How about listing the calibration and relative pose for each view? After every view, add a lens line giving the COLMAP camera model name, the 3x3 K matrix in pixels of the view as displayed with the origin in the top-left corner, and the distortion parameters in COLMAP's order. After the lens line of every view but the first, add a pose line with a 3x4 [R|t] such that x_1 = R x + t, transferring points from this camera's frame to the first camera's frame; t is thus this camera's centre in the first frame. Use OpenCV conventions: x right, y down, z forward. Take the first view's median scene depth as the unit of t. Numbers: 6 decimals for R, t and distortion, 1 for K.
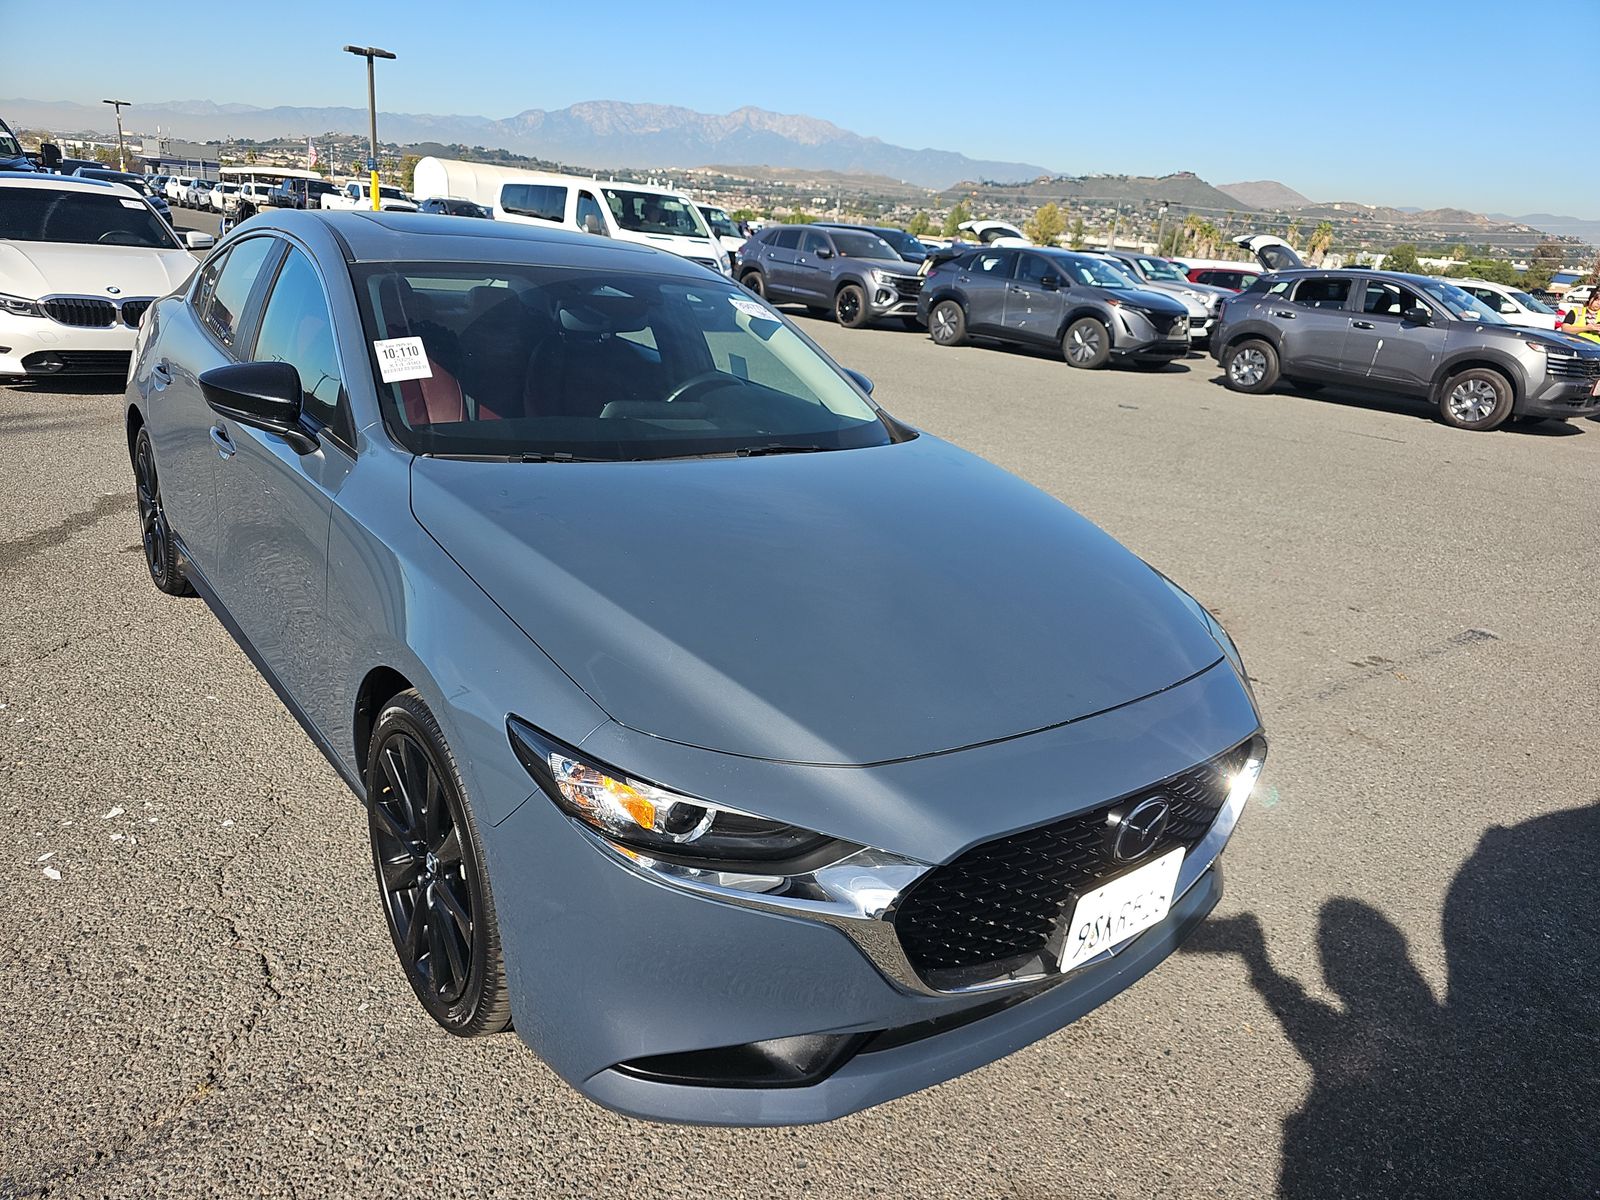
lens RADIAL K [[1069.9, 0, 811.0], [0, 1069.9, 602.3], [0, 0, 1]] dist [0.042127, -0.043090]
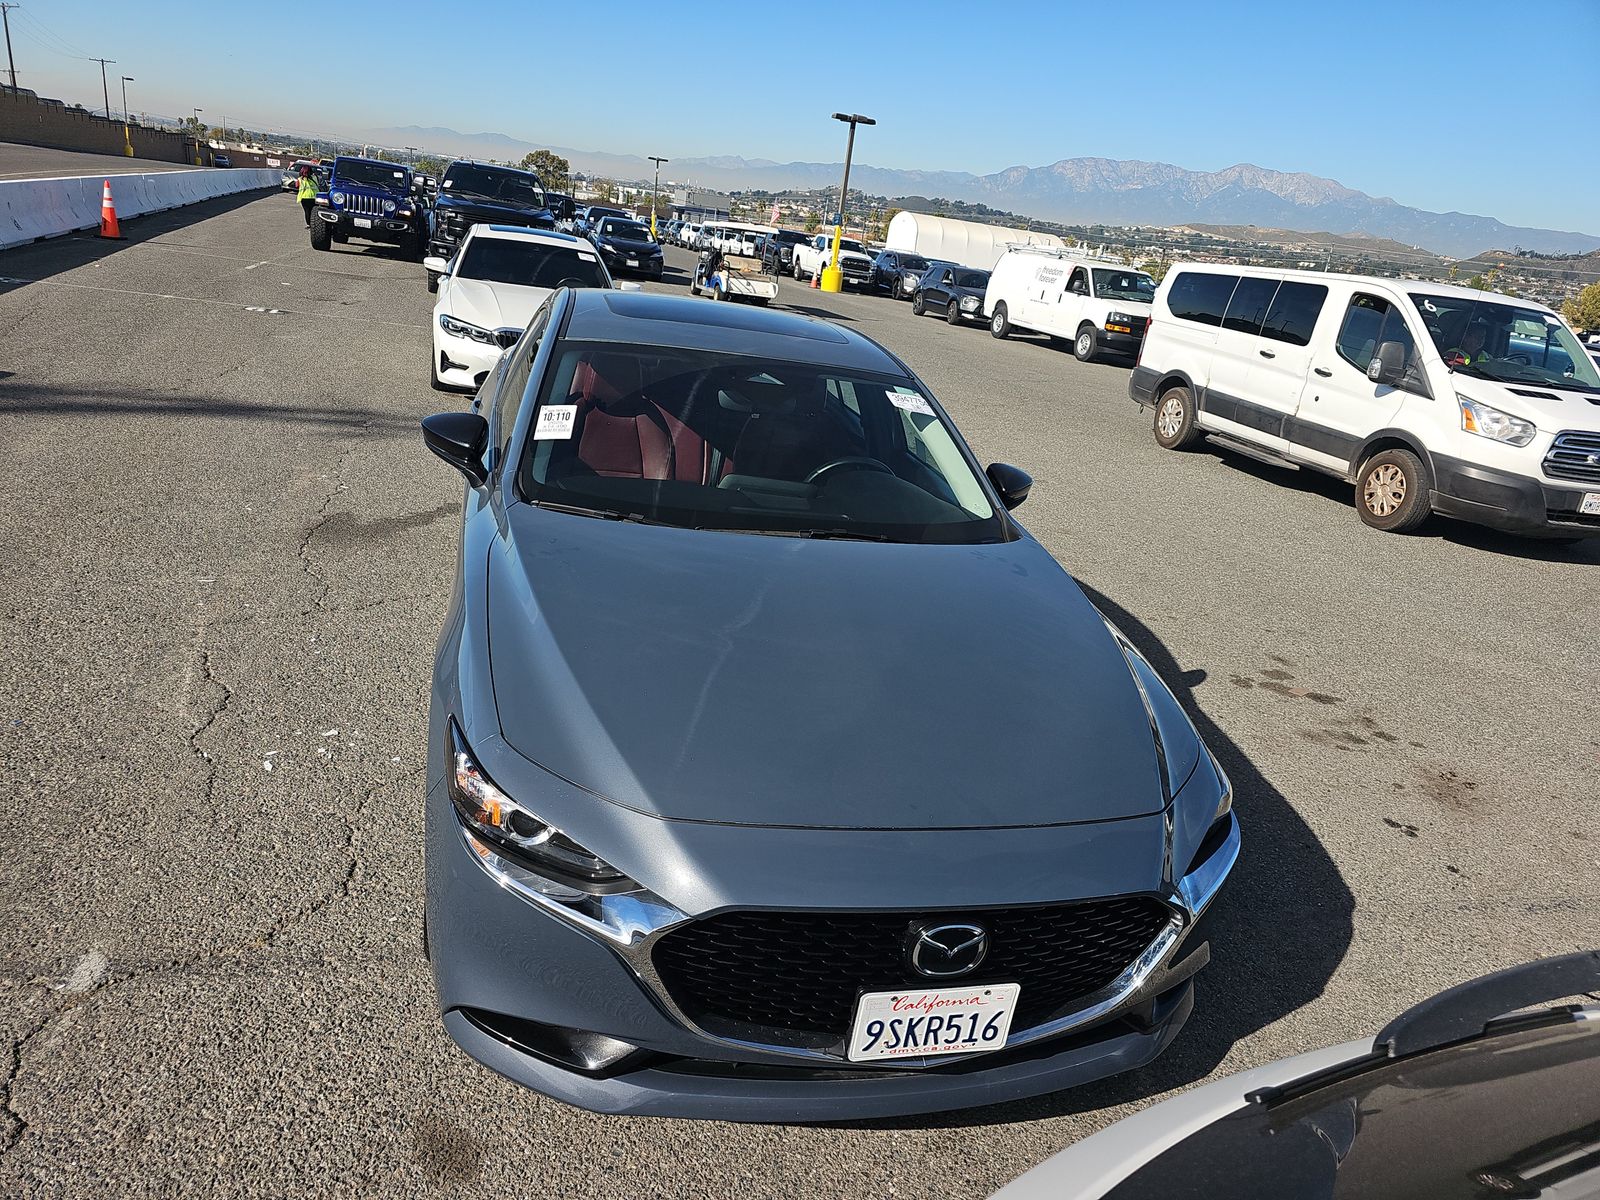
lens RADIAL K [[1069.9, 0, 794.3], [0, 1069.9, 605.0], [0, 0, 1]] dist [0.042127, -0.043090]
pose [[0.910500, 0.166732, -0.378404, 0.135654], [-0.182081, 0.983272, -0.004867, -0.022488], [0.371262, 0.073332, 0.925628, -0.010773]]
